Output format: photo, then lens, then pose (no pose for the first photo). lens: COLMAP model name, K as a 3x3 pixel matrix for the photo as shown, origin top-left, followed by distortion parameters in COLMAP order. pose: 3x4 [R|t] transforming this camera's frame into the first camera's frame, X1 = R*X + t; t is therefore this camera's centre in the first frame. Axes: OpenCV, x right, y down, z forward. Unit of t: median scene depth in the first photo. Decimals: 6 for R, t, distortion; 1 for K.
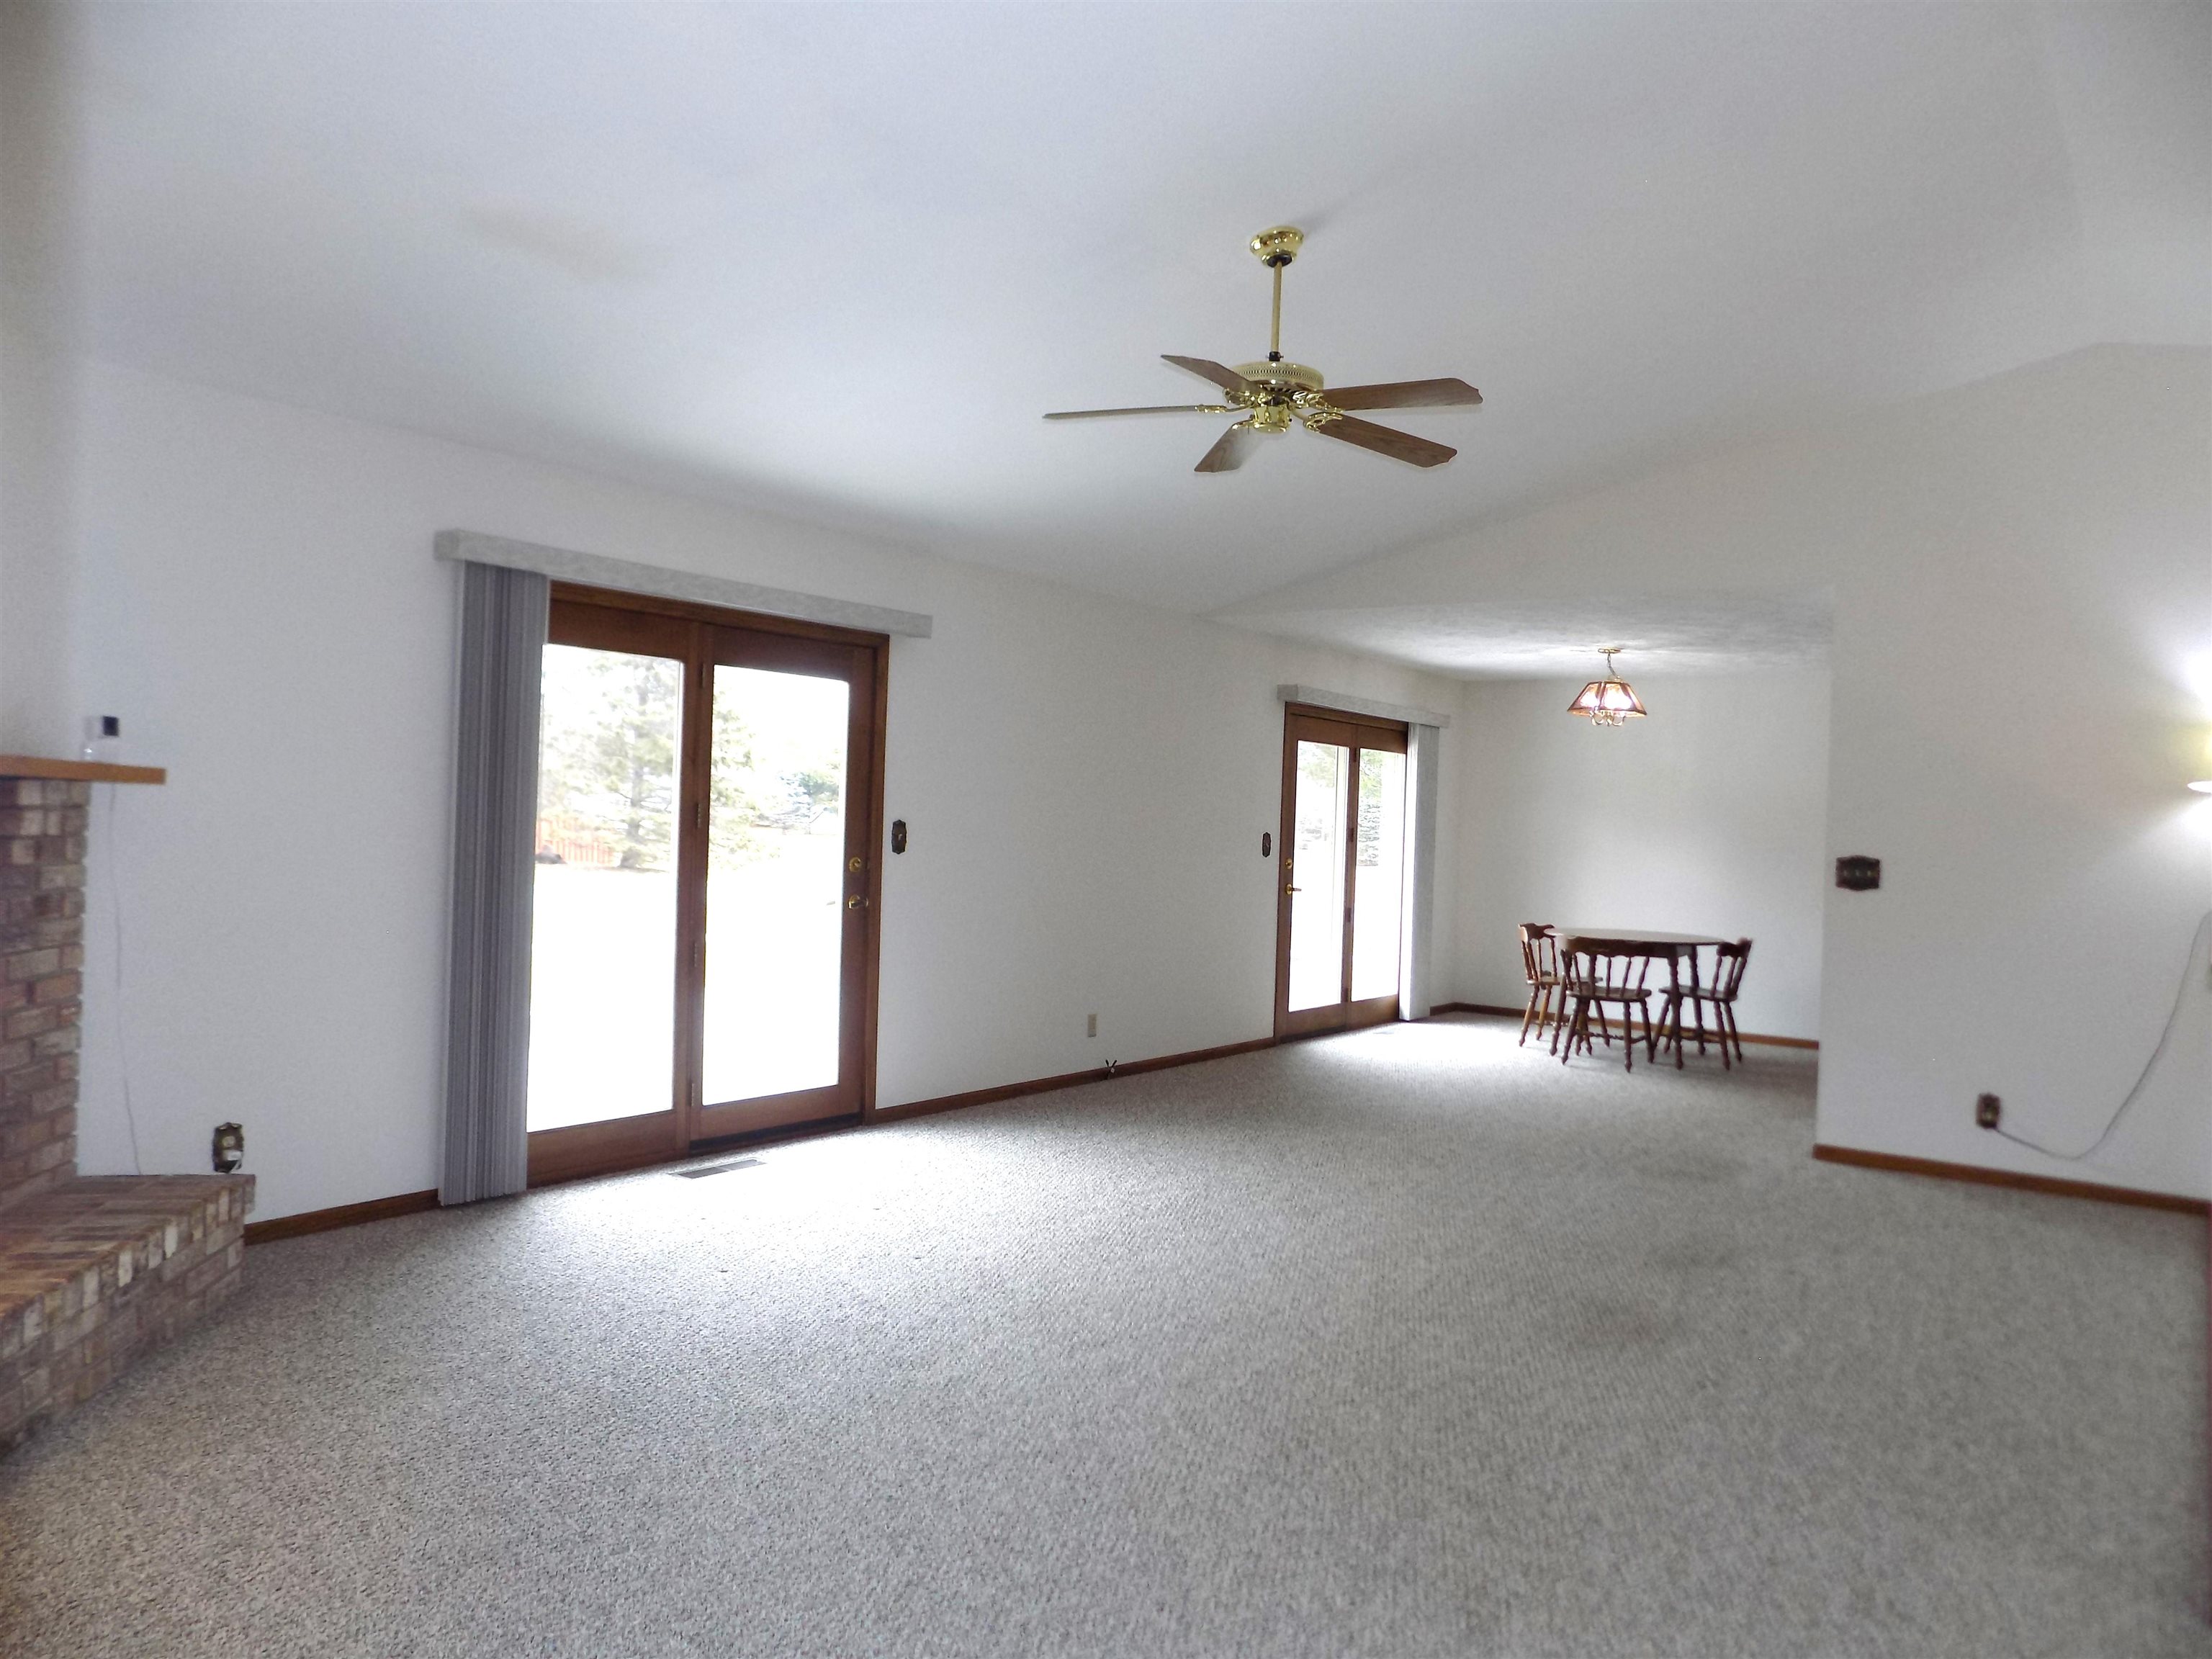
lens RADIAL K [[1502.8, 0, 1115.7], [0, 1502.8, 827.7], [0, 0, 1]] dist [-0.059225, 0.063213]
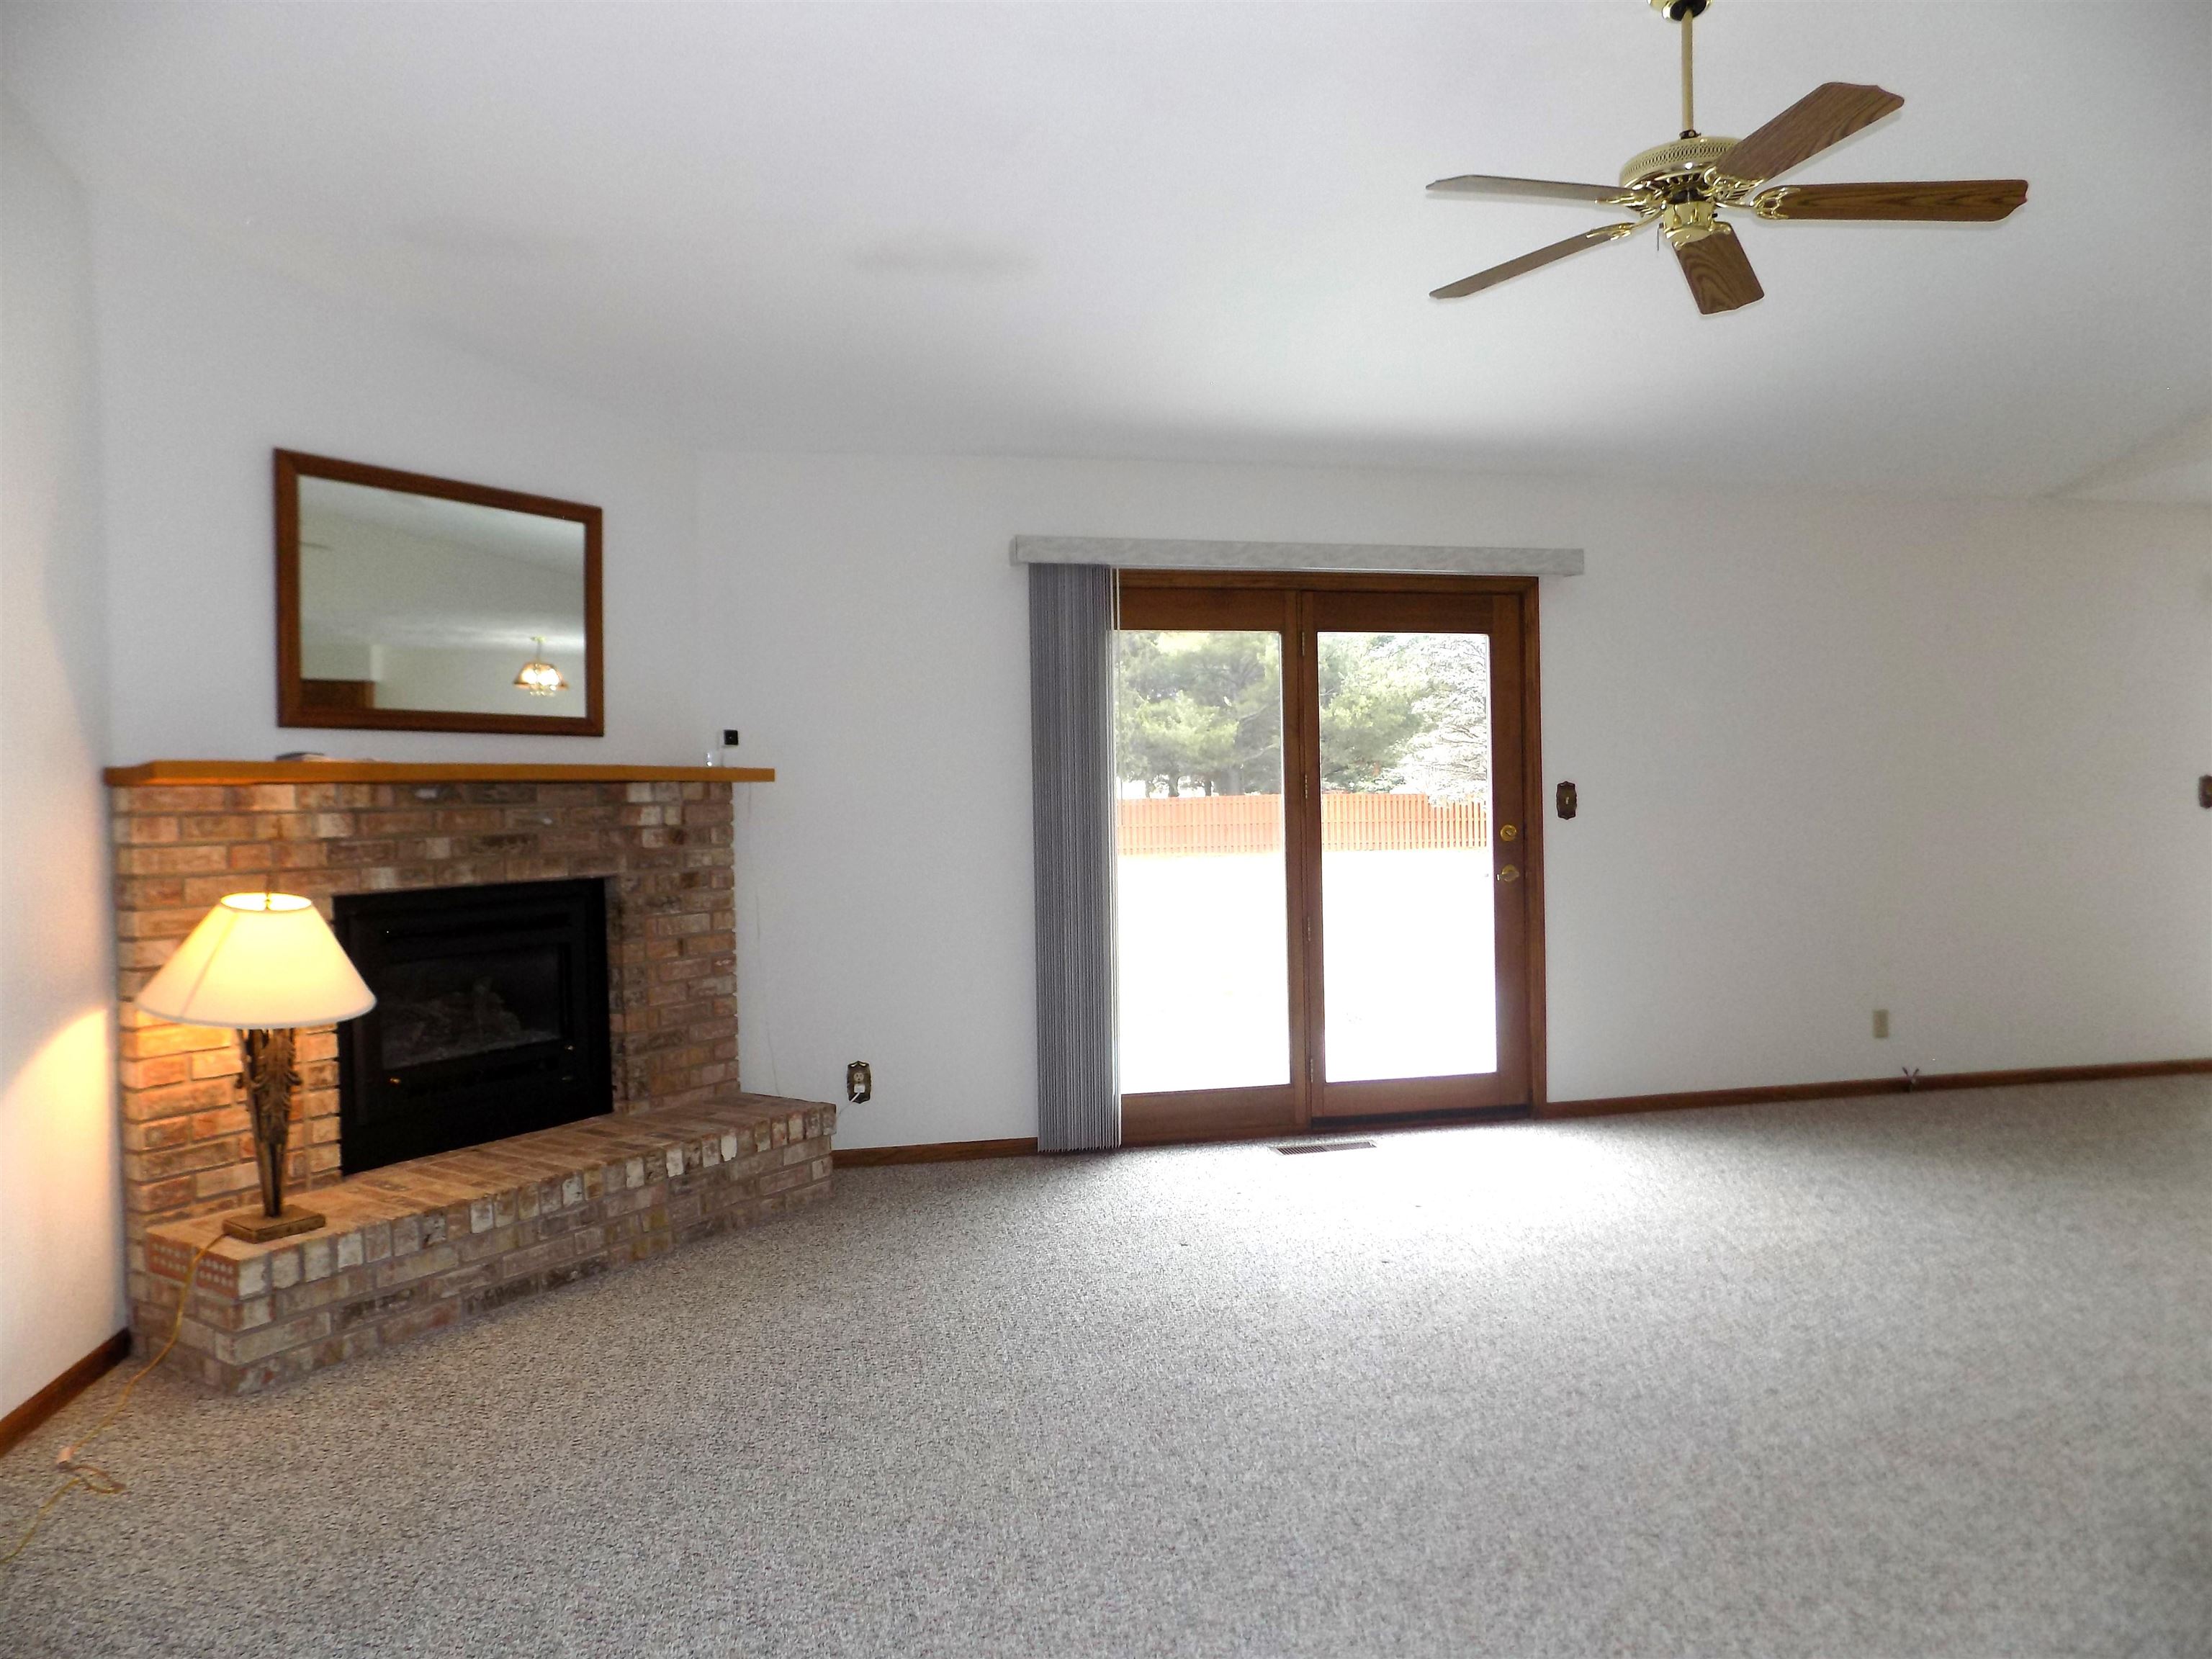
lens RADIAL K [[1491.9, 0, 1106.0], [0, 1491.9, 829.5], [0, 0, 1]] dist [-0.071815, 0.060535]
pose [[0.749428, -0.034476, -0.661188, 0.316432], [0.039981, 0.999177, -0.006782, 0.024878], [0.660878, -0.021353, 0.750190, 0.209743]]
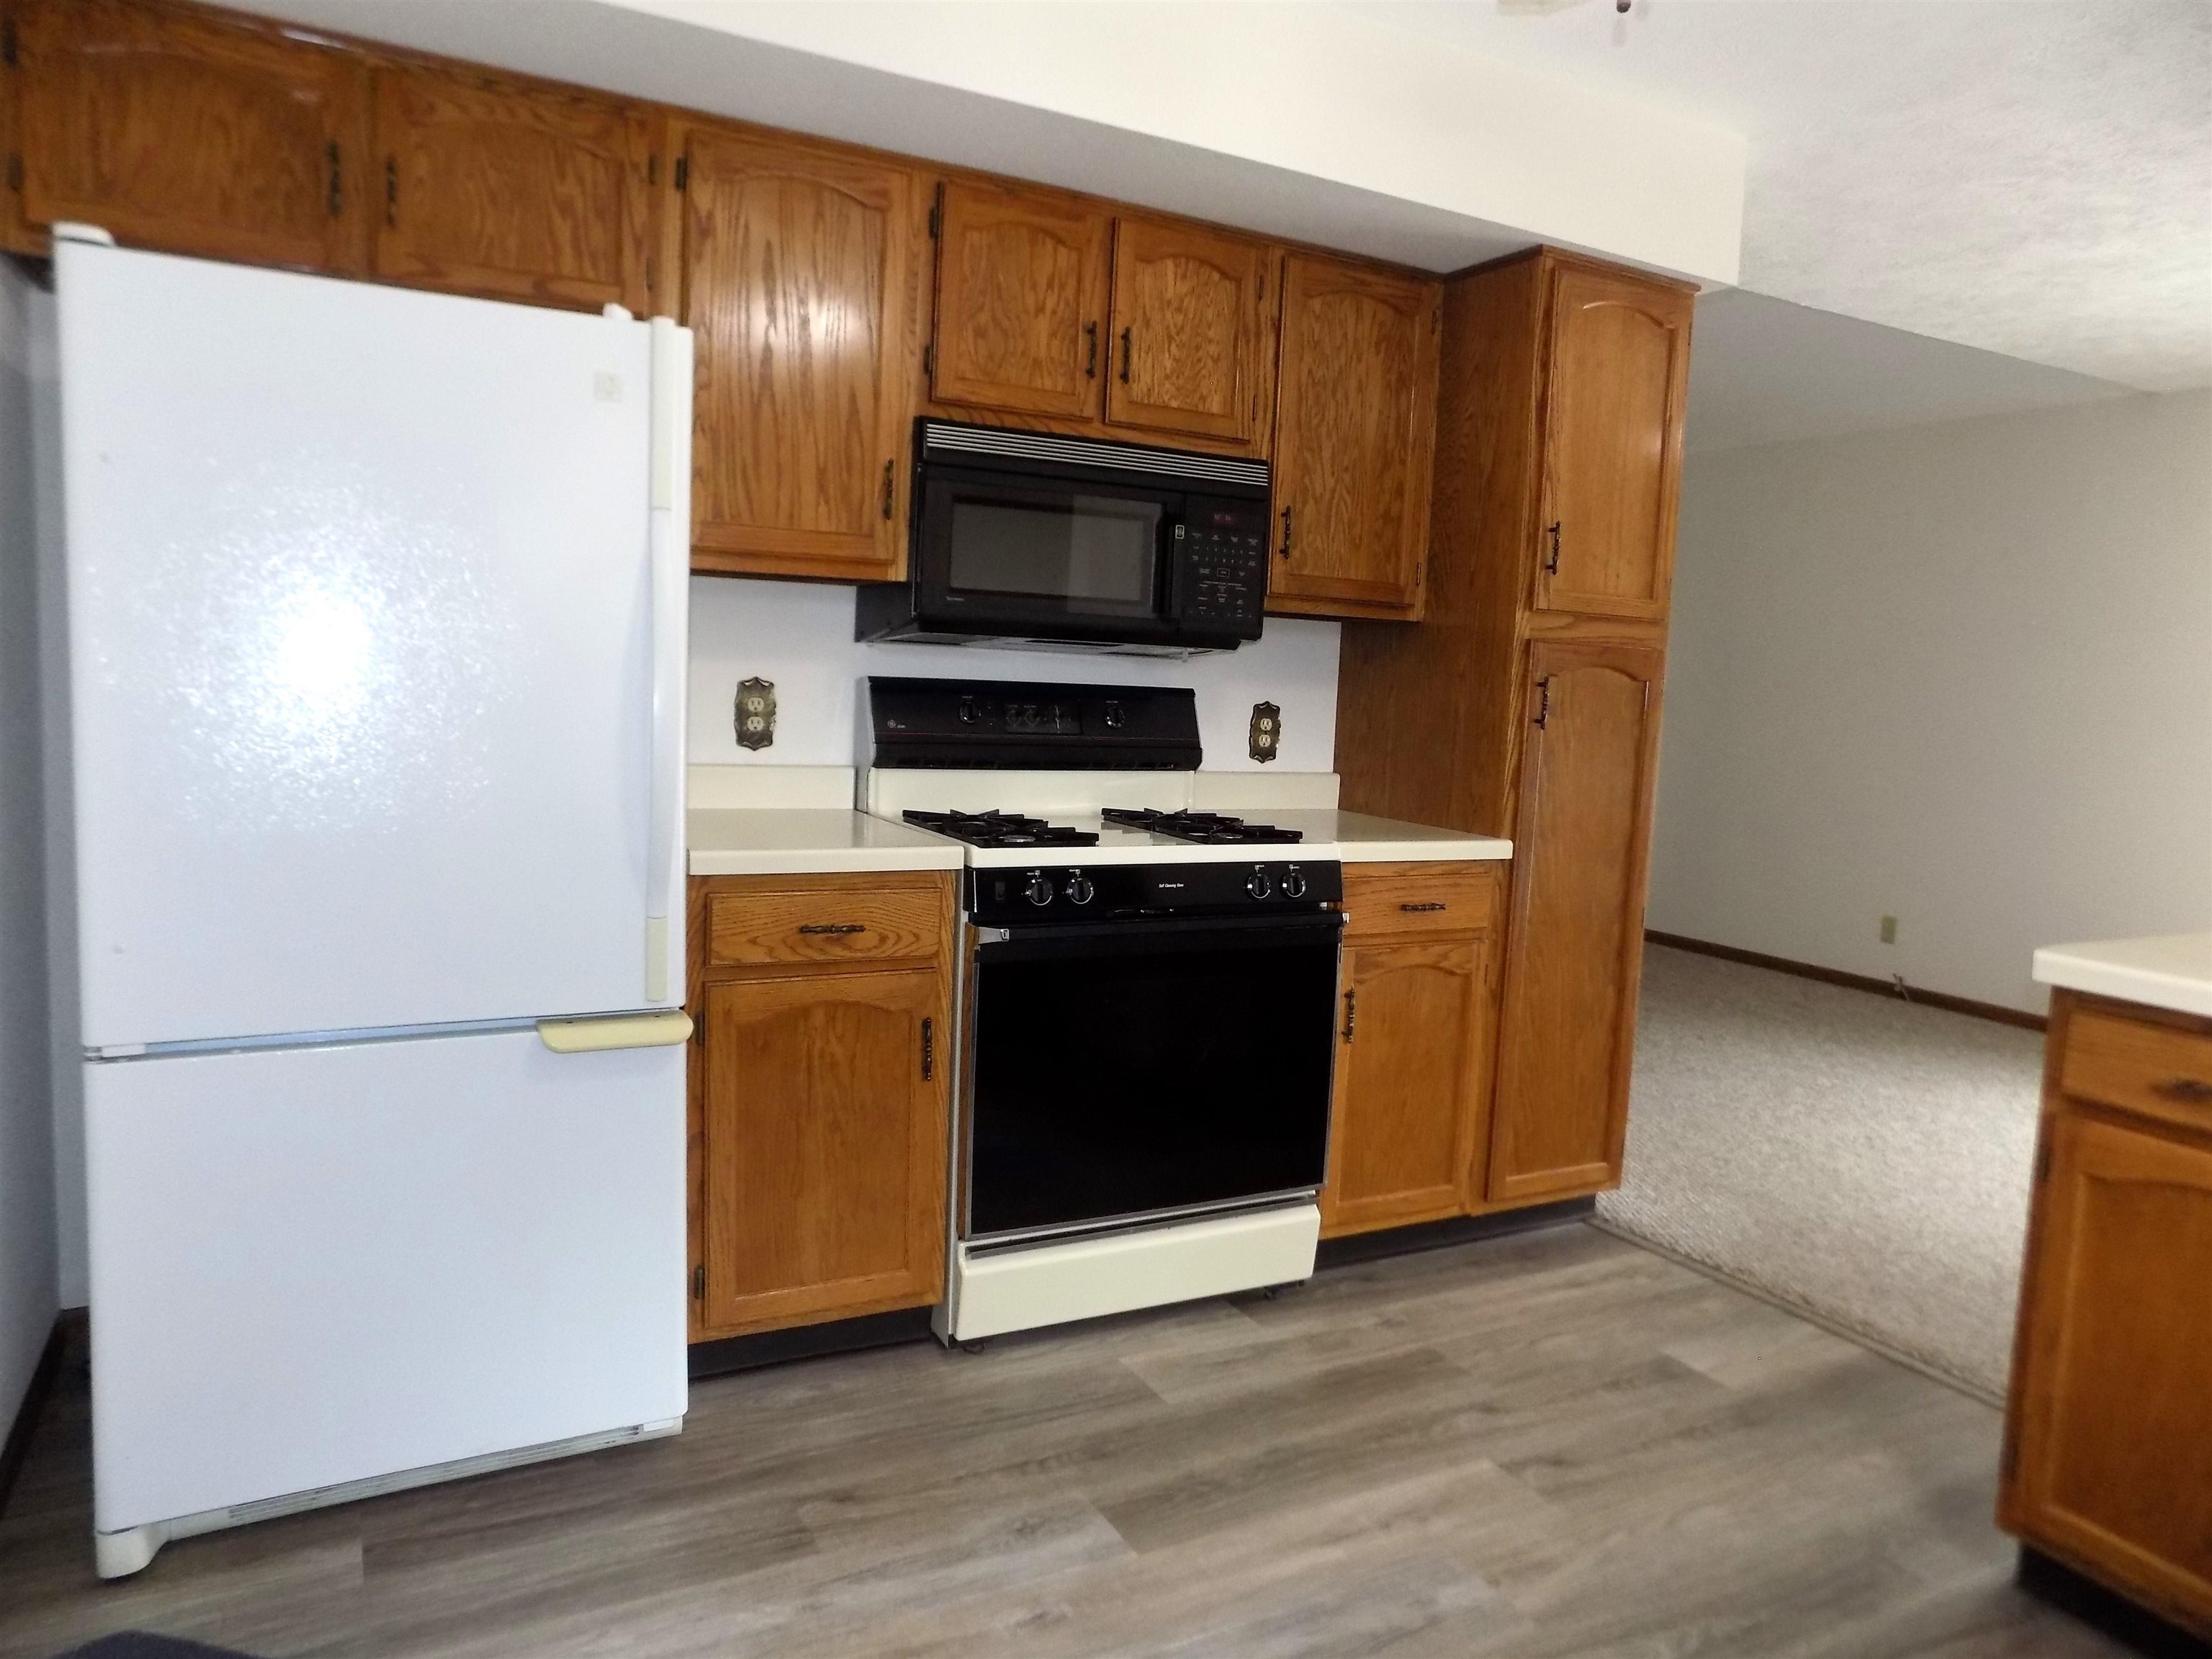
lens RADIAL K [[1491.9, 0, 1106.0], [0, 1491.9, 829.5], [0, 0, 1]] dist [-0.071815, 0.060535]
pose [[-0.425935, 0.036154, -0.904031, 1.497300], [-0.066280, 0.995270, 0.071031, 0.071034], [0.902323, 0.090174, -0.421524, 1.507122]]
